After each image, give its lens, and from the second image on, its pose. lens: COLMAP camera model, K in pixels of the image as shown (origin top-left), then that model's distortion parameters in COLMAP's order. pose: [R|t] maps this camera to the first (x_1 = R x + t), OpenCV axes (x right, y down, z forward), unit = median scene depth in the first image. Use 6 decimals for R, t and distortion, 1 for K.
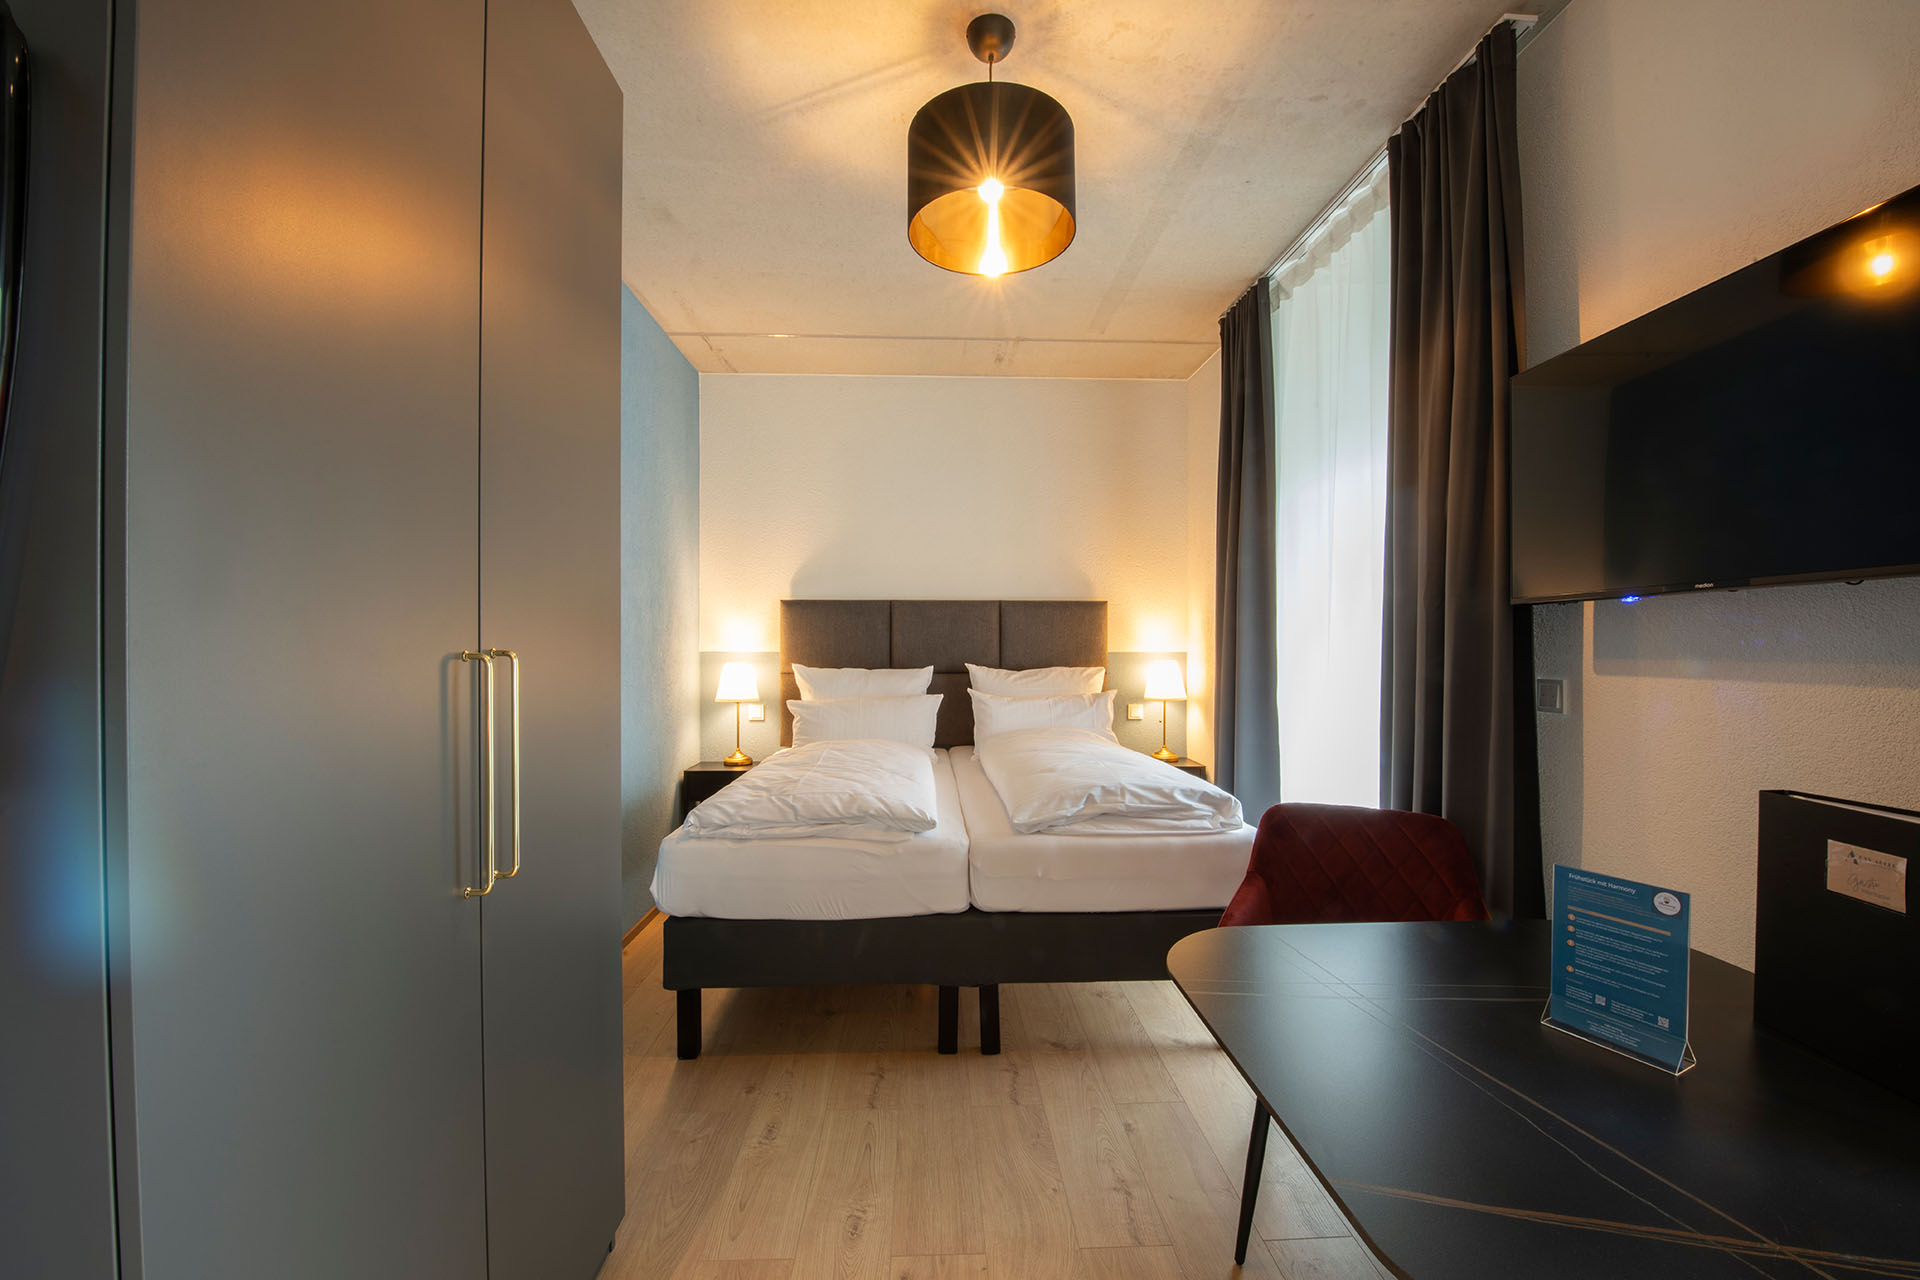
lens RADIAL K [[812.5, 0, 971.2], [0, 812.5, 644.0], [0, 0, 1]] dist [-0.014607, -0.002289]
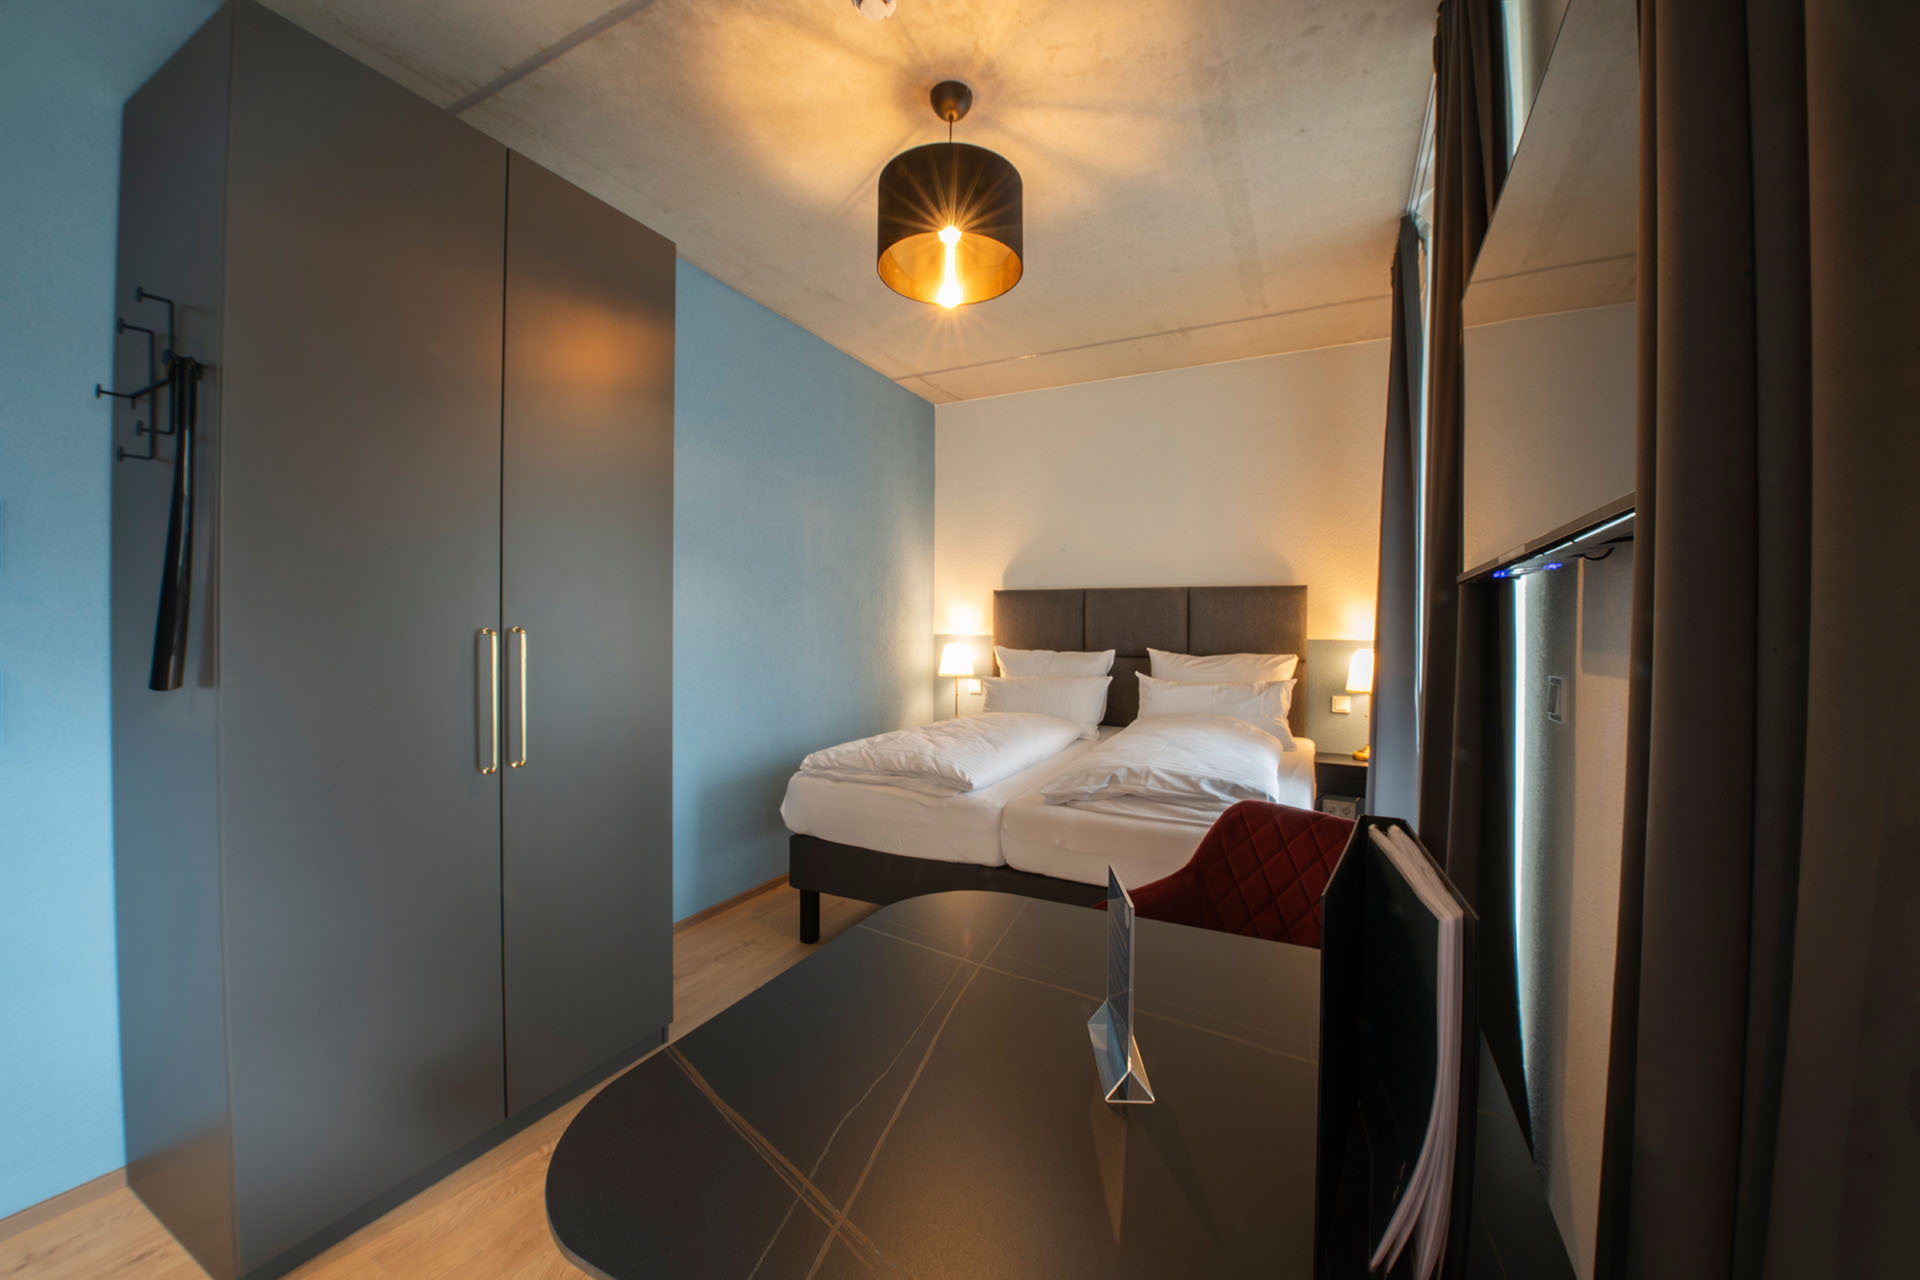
lens RADIAL K [[758.9, 0, 955.8], [0, 758.9, 632.8], [0, 0, 1]] dist [-0.021858, -0.000850]
pose [[0.860699, 0.009379, -0.509027, 0.471520], [-0.007289, 0.999955, 0.006100, 0.000014], [0.509061, -0.001540, 0.860729, 0.064969]]
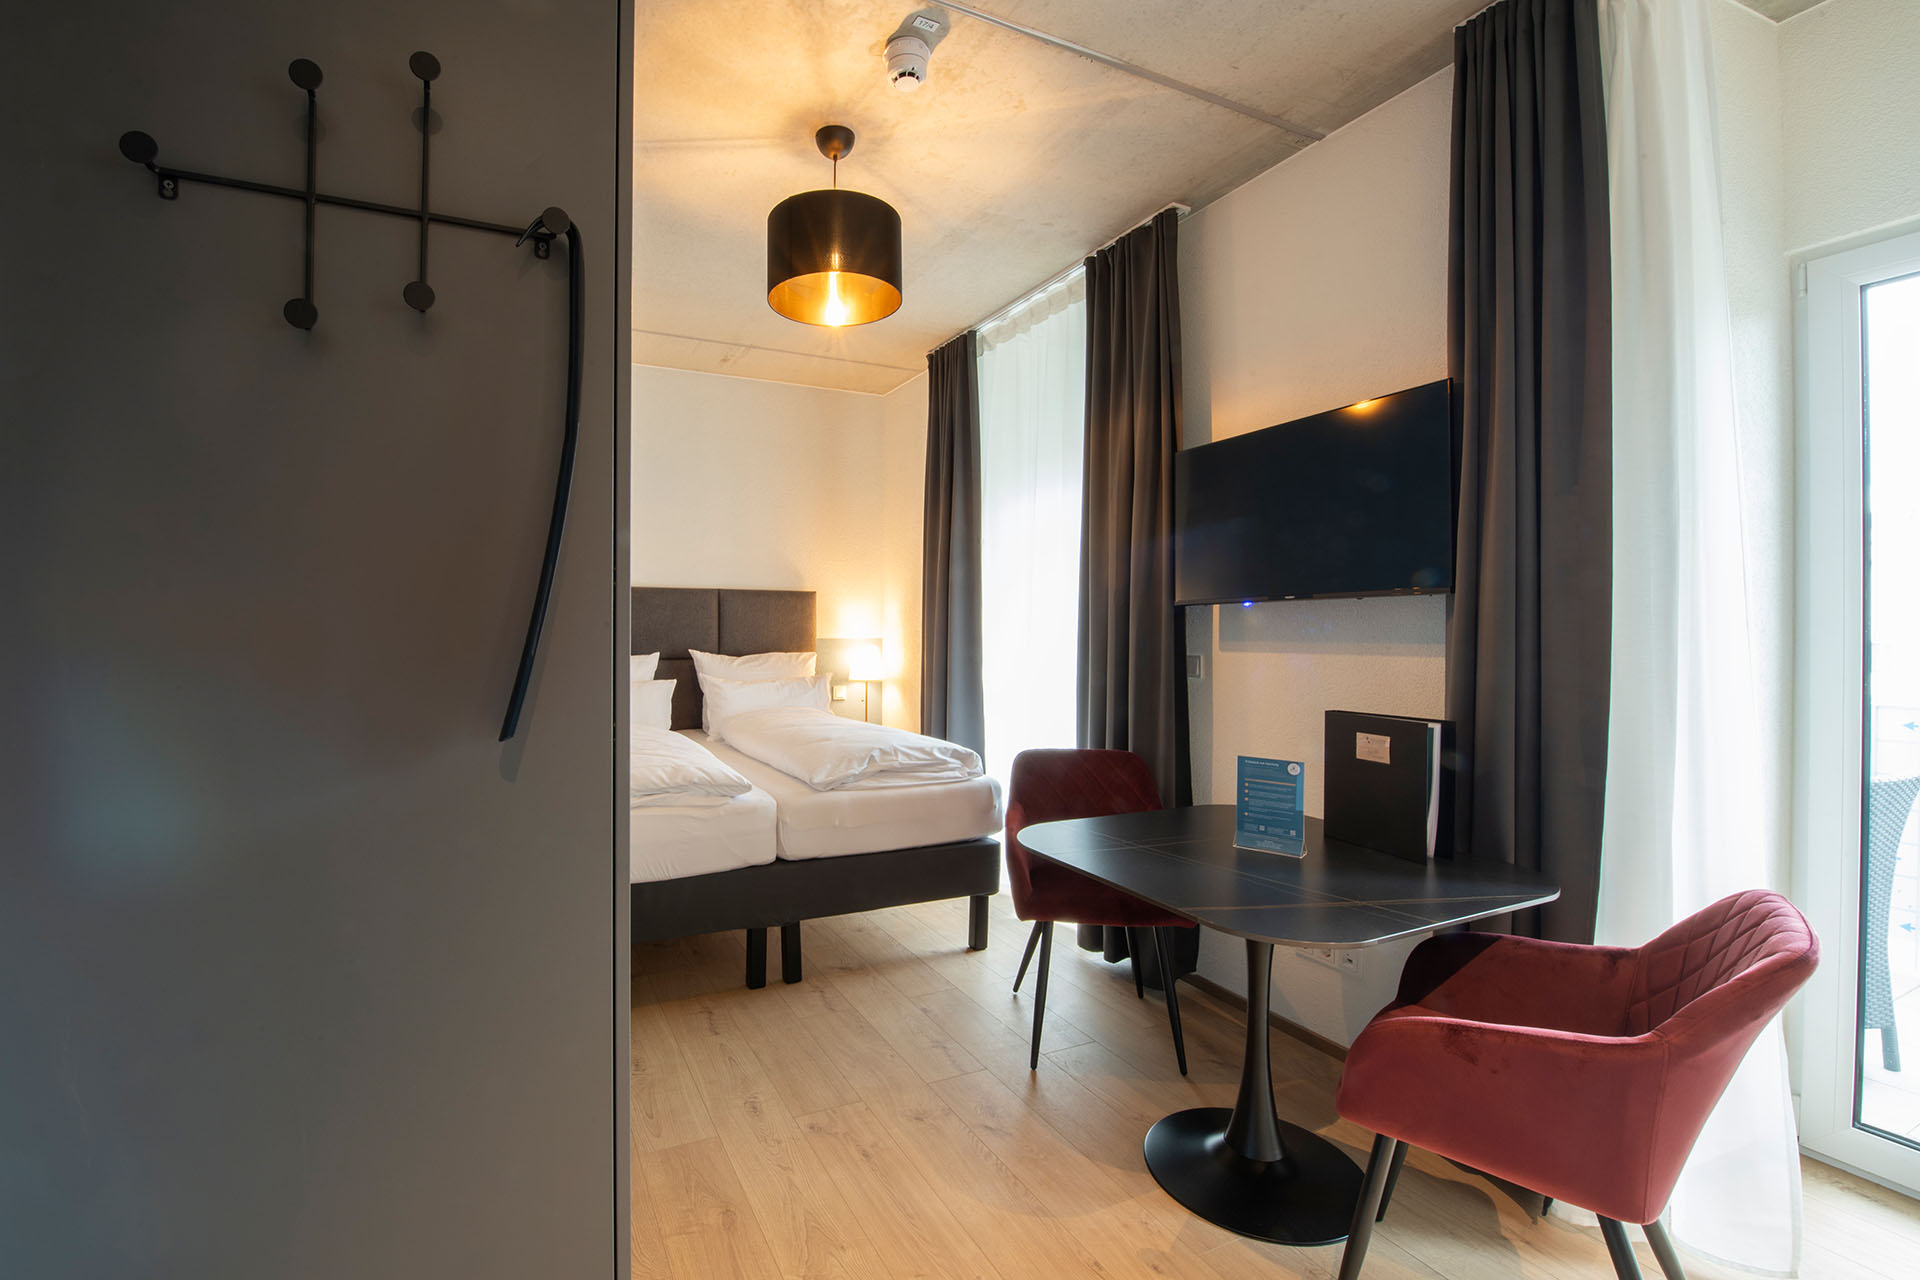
lens RADIAL K [[871.2, 0, 906.3], [0, 871.2, 628.4], [0, 0, 1]] dist [-0.003452, -0.000006]
pose [[0.919599, 0.002277, 0.392853, -0.322113], [-0.001175, 0.999995, -0.003047, -0.000104], [-0.392858, 0.002341, 0.919596, -0.218951]]
